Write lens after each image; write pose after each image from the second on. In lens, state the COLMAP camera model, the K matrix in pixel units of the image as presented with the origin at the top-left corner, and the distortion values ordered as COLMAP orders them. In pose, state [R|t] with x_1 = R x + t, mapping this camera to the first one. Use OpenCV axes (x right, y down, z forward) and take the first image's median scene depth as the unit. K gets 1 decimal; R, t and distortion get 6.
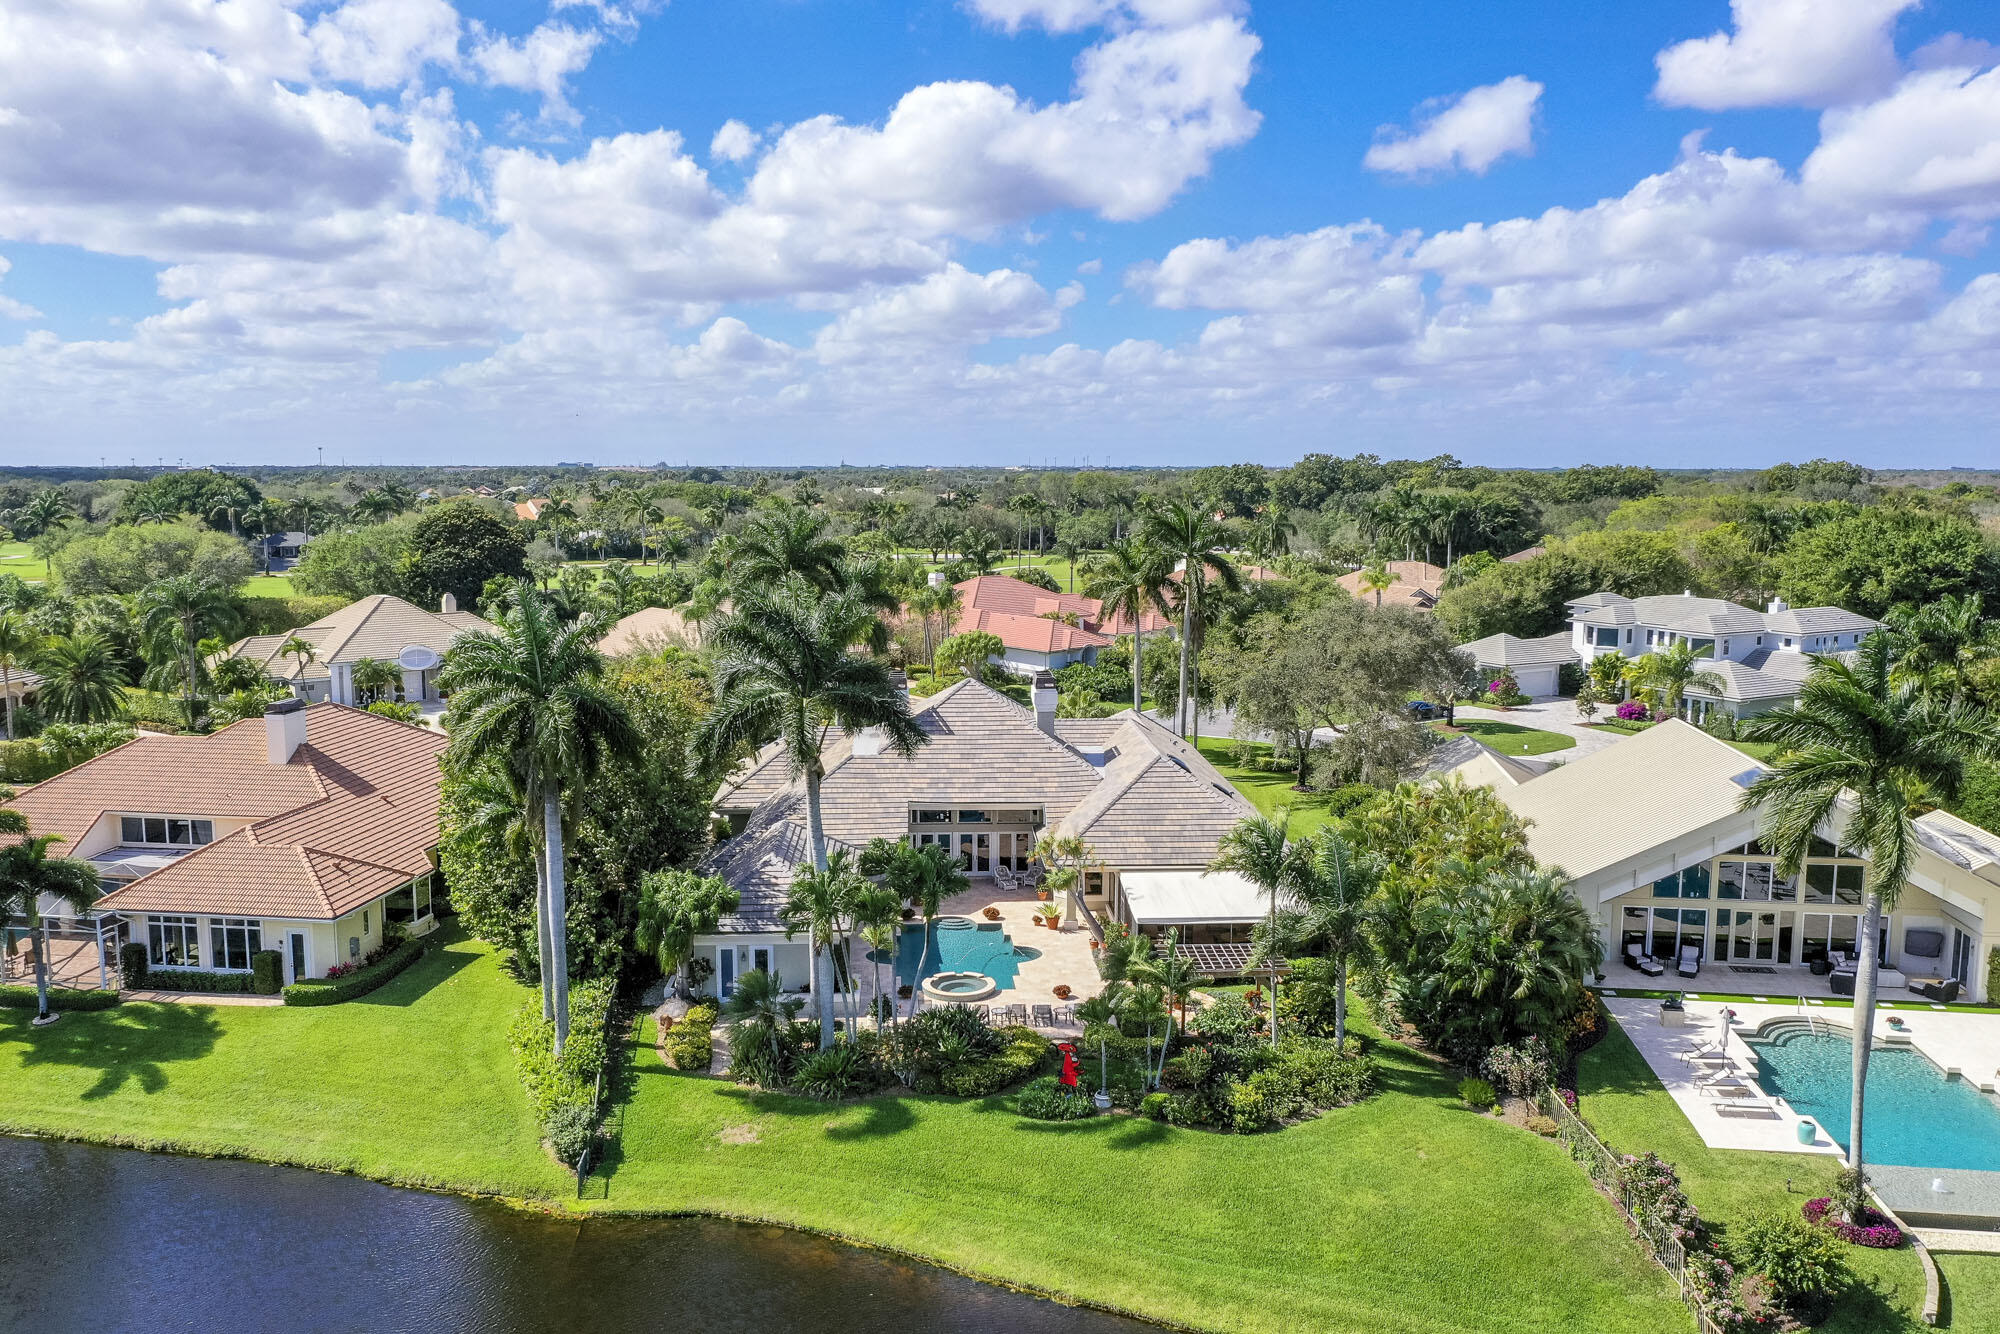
lens RADIAL K [[1638.7, 0, 961.1], [0, 1638.7, 667.0], [0, 0, 1]] dist [-0.007558, -0.005525]
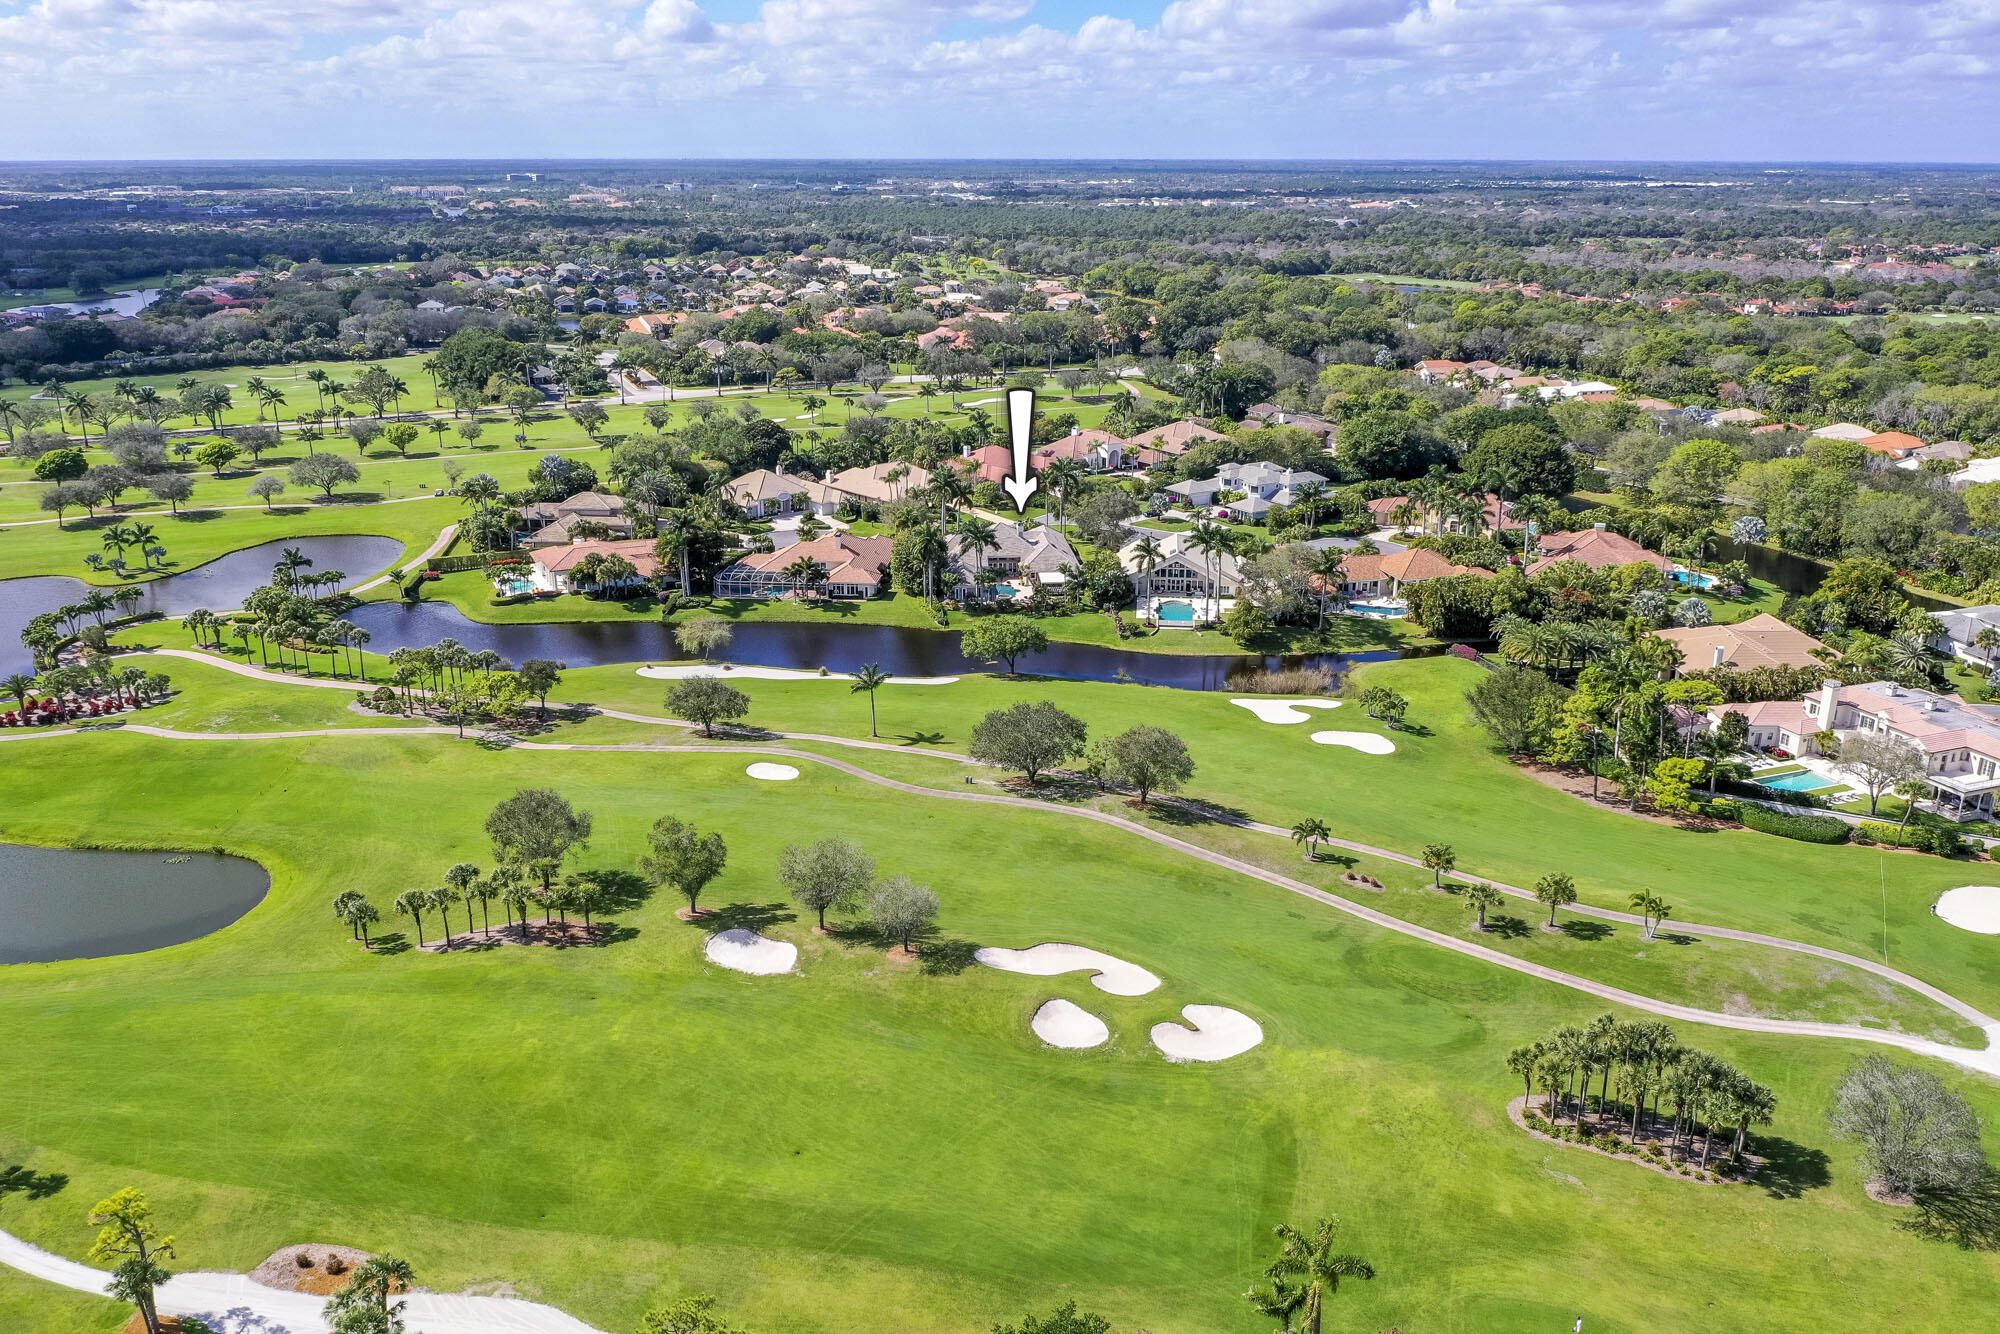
lens RADIAL K [[1645.2, 0, 1000.0], [0, 1645.2, 667.0], [0, 0, 1]] dist [-0.006557, -0.005159]
pose [[0.998689, -0.014418, 0.049111, -0.146606], [0.005321, 0.983553, 0.180543, -0.273558], [-0.050906, -0.180045, 0.982340, -2.187894]]
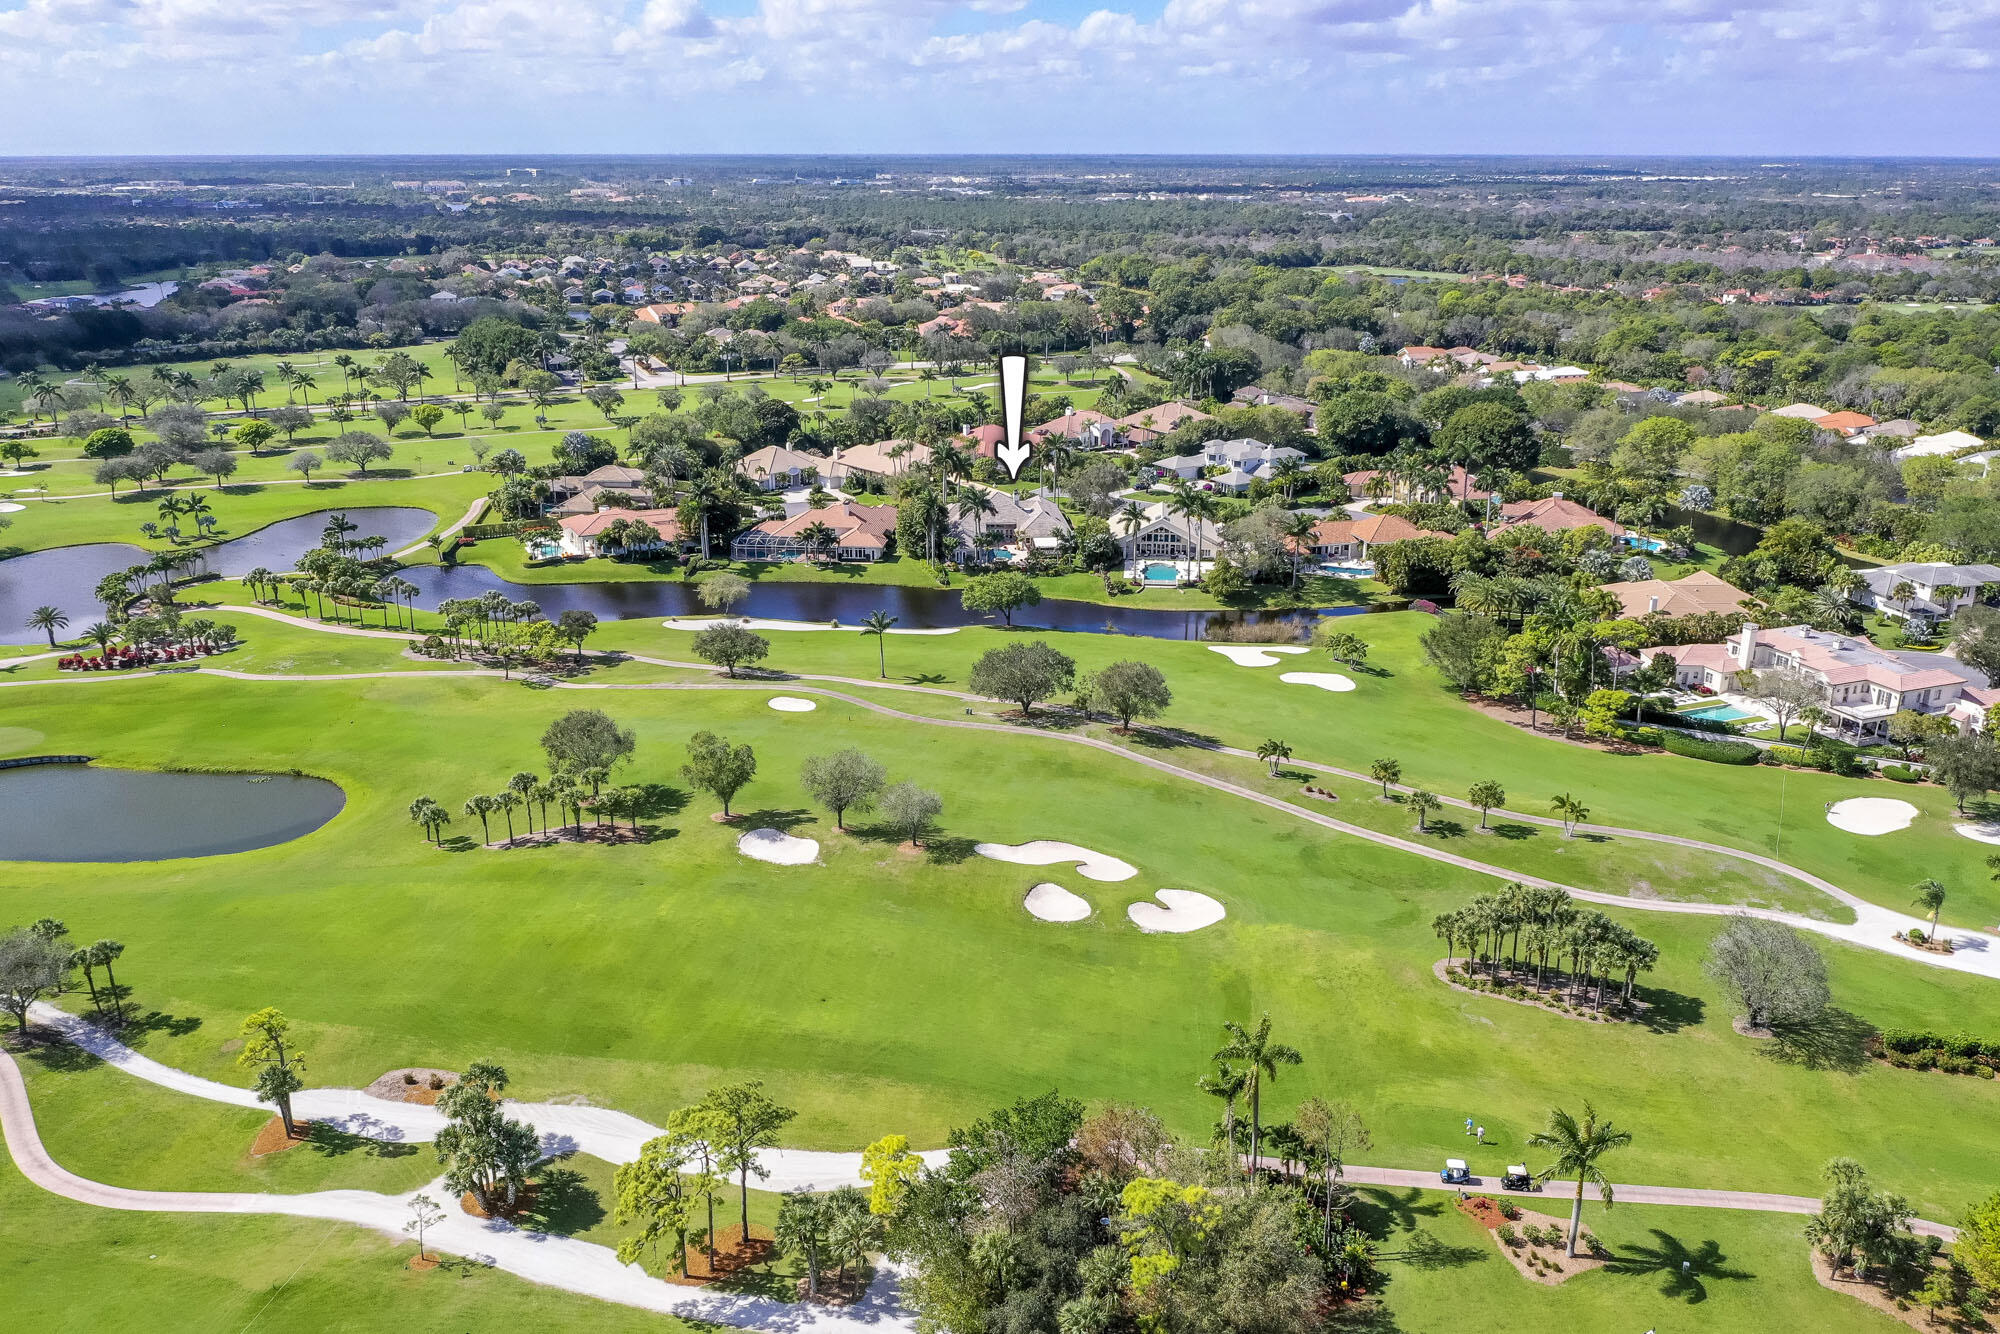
lens RADIAL K [[1645.2, 0, 1000.0], [0, 1645.2, 667.0], [0, 0, 1]] dist [-0.006557, -0.005159]
pose [[0.998636, -0.015545, 0.049836, -0.155672], [0.006153, 0.983029, 0.183348, -0.244455], [-0.051841, -0.182792, 0.981784, -2.407726]]
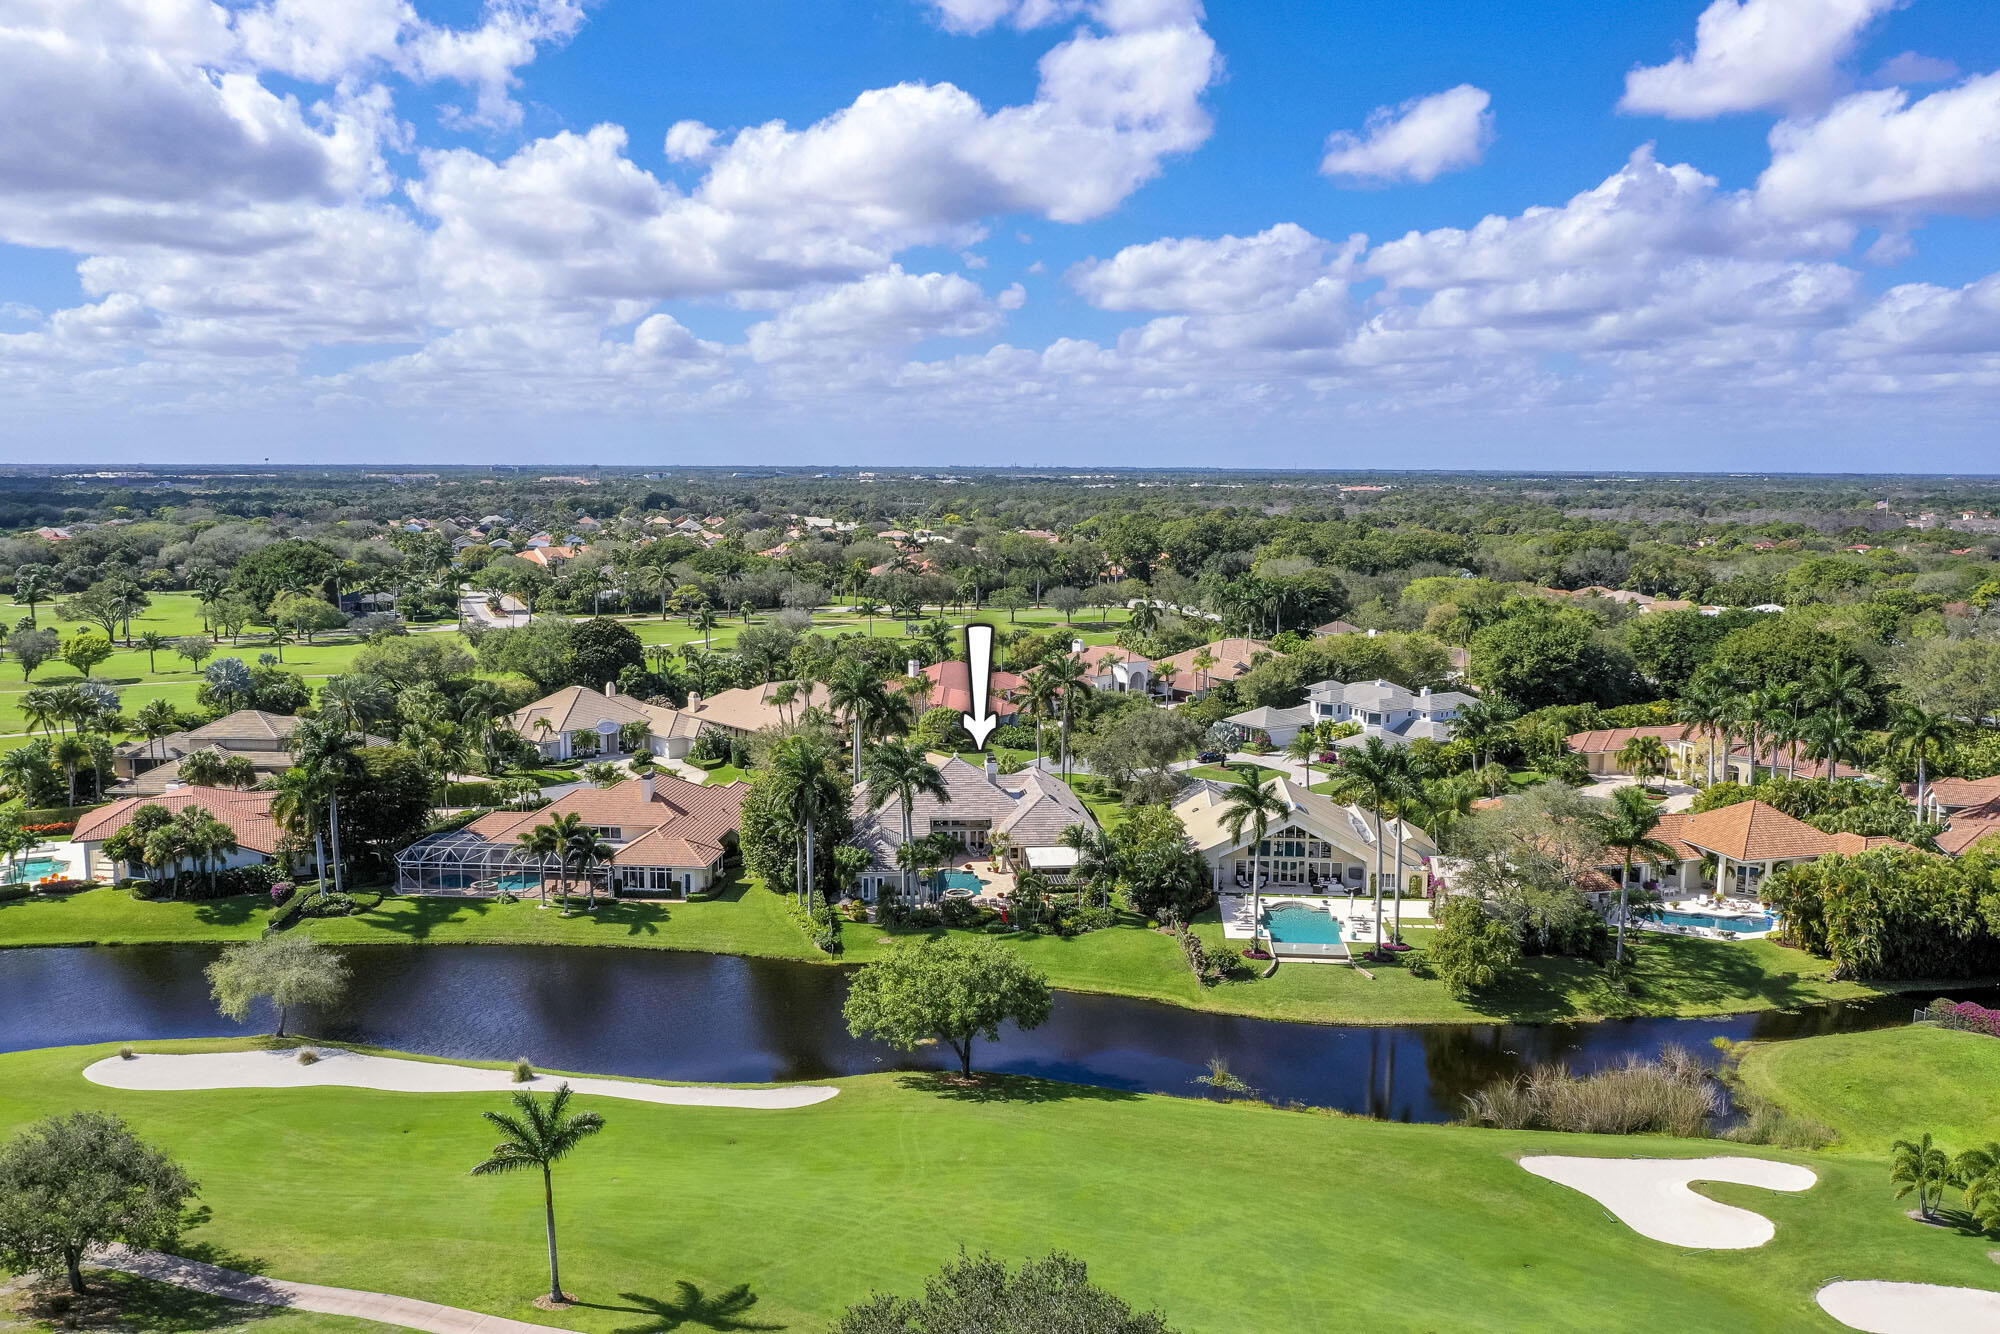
lens RADIAL K [[1645.2, 0, 1000.0], [0, 1645.2, 667.0], [0, 0, 1]] dist [-0.006557, -0.005159]
pose [[0.998109, -0.002638, 0.061420, -0.052024], [0.002528, 0.999995, 0.001871, -0.086529], [-0.061425, -0.001712, 0.998110, -0.852309]]
